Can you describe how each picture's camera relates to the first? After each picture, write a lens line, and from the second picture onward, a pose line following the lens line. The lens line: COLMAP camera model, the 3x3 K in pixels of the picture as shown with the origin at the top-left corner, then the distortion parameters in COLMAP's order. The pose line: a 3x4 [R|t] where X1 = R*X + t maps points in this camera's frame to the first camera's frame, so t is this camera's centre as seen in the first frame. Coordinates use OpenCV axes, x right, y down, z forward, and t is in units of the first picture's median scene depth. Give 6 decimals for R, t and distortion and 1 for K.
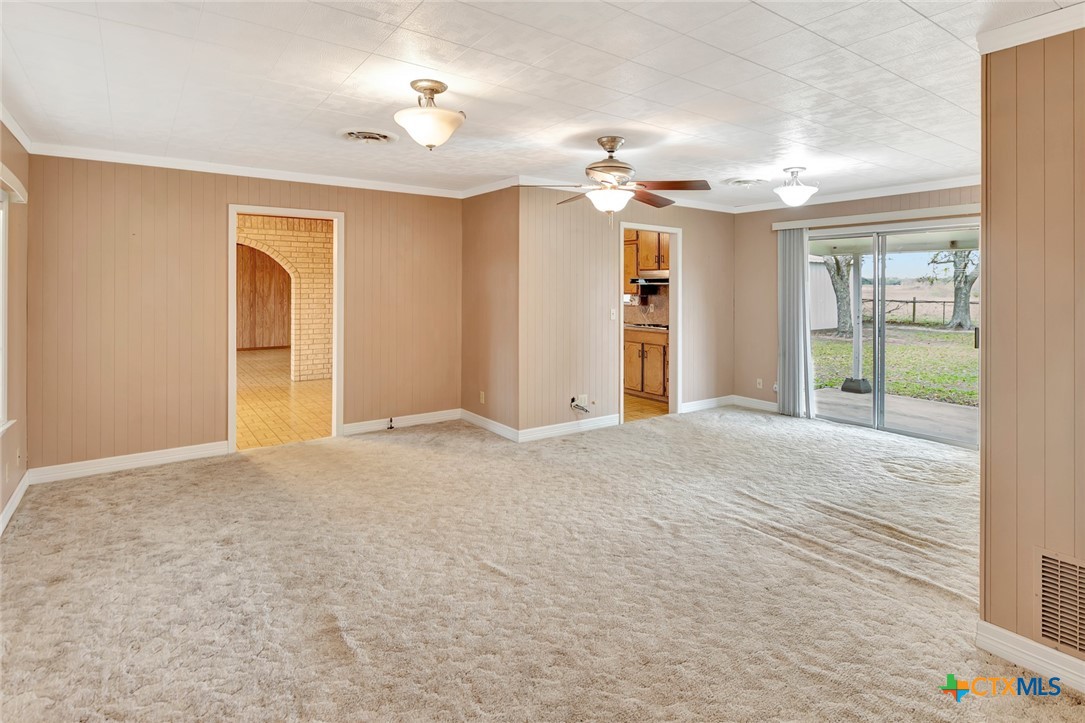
lens RADIAL K [[566.0, 0, 548.8], [0, 566.0, 362.1], [0, 0, 1]] dist [-0.001921, -0.000477]
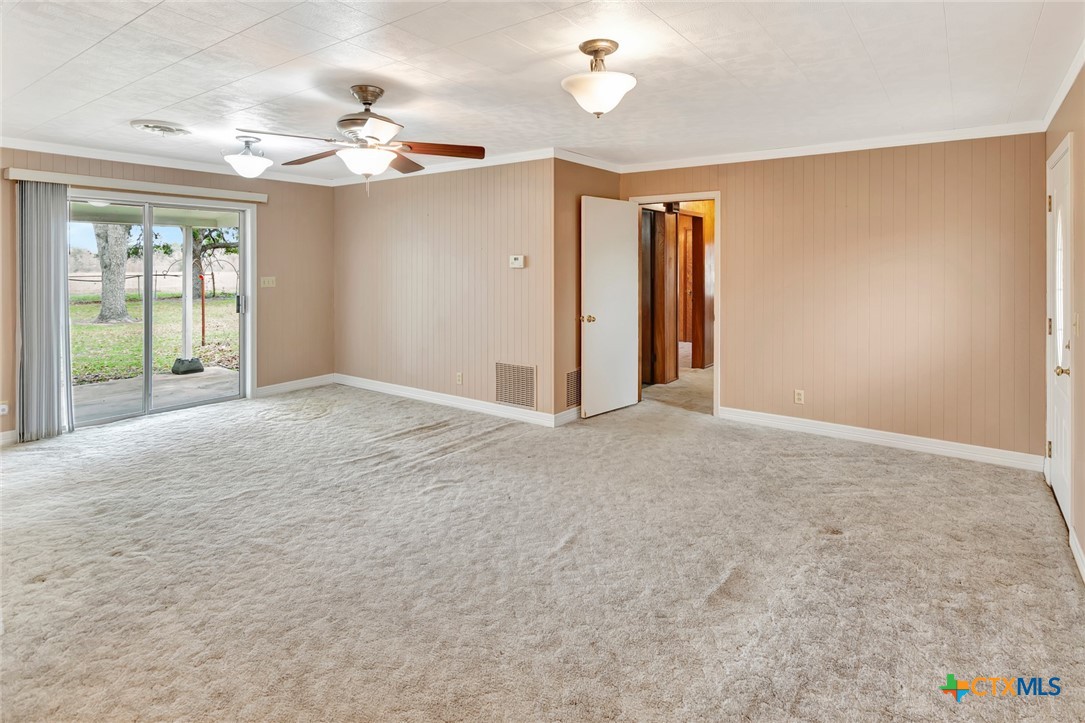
lens RADIAL K [[566.0, 0, 548.8], [0, 566.0, 362.1], [0, 0, 1]] dist [-0.001921, -0.000477]
pose [[-0.308807, -0.174956, 0.934895, -0.823198], [0.122943, 0.967348, 0.221639, -0.152477], [-0.943145, 0.183383, -0.277214, 1.044942]]
